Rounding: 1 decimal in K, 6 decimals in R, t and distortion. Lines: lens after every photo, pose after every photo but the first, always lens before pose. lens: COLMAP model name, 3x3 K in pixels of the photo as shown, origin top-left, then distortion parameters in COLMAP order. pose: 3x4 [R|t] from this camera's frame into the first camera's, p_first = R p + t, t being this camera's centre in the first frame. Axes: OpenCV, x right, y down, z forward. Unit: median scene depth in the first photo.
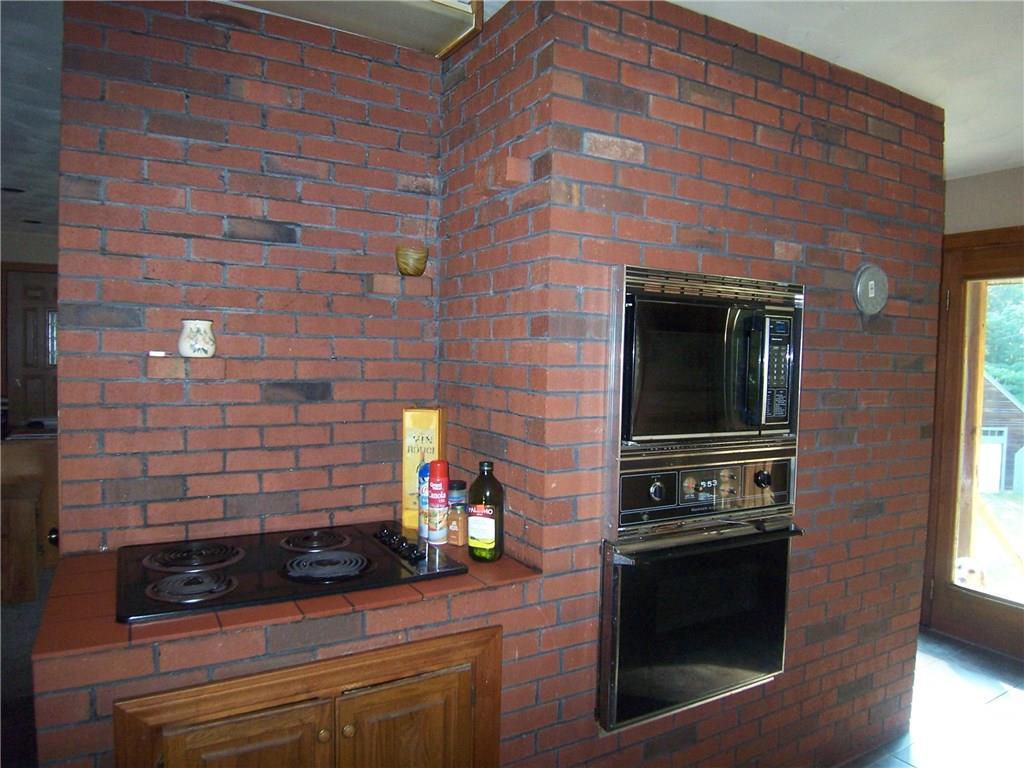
lens RADIAL K [[692.8, 0, 517.1], [0, 692.8, 379.8], [0, 0, 1]] dist [0.000763, -0.061781]
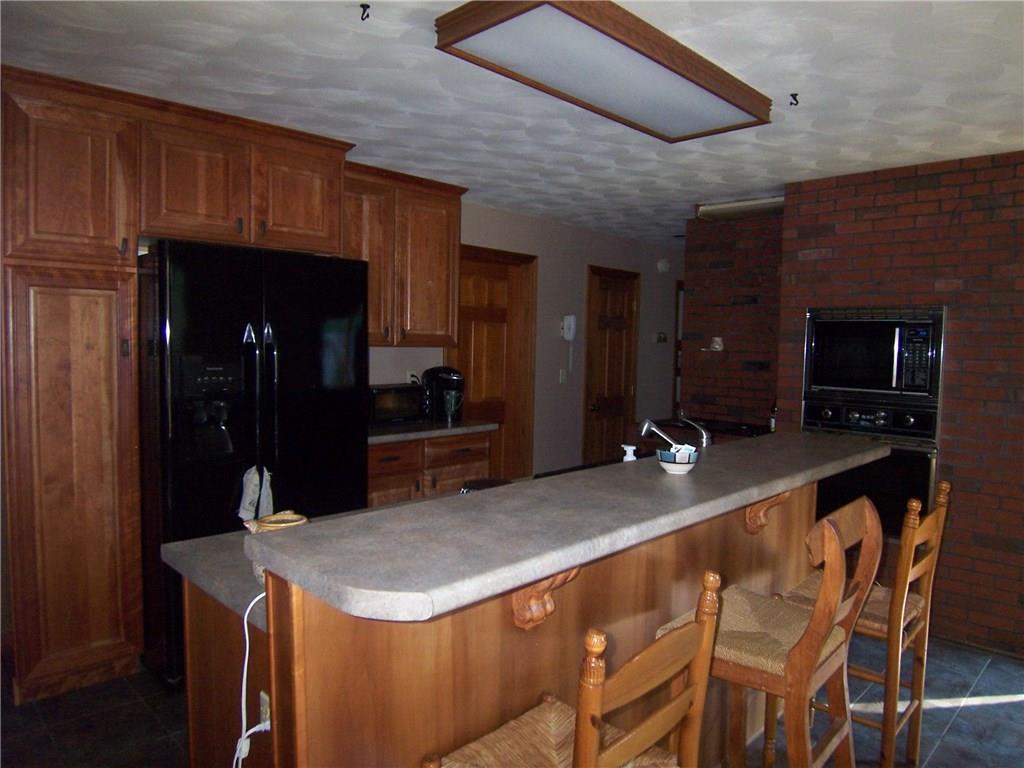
lens RADIAL K [[692.8, 0, 517.1], [0, 692.8, 379.8], [0, 0, 1]] dist [0.000763, -0.061781]
pose [[0.259556, 0.034693, -0.965105, 1.769013], [-0.049832, 0.998504, 0.022492, 0.051554], [0.964442, 0.042255, 0.260896, -0.403687]]
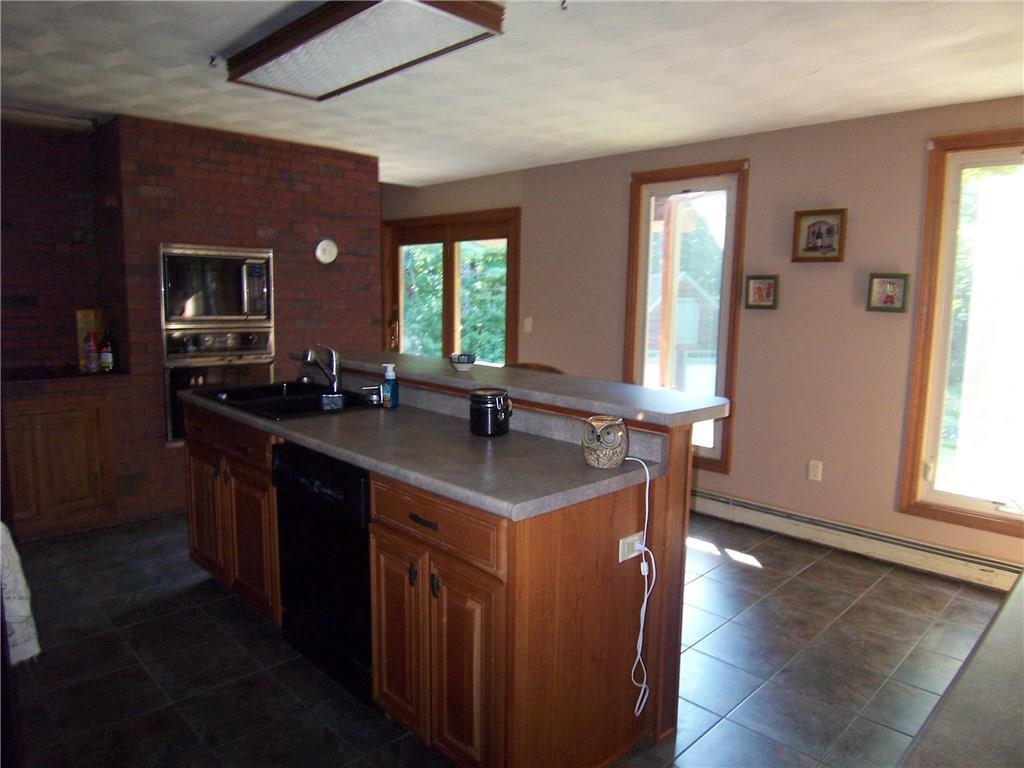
lens RADIAL K [[692.8, 0, 517.1], [0, 692.8, 379.8], [0, 0, 1]] dist [0.000763, -0.061781]
pose [[0.968075, -0.035077, 0.248196, 0.623699], [0.011663, 0.995391, 0.095187, 0.074549], [-0.250390, -0.089253, 0.964022, -1.372661]]
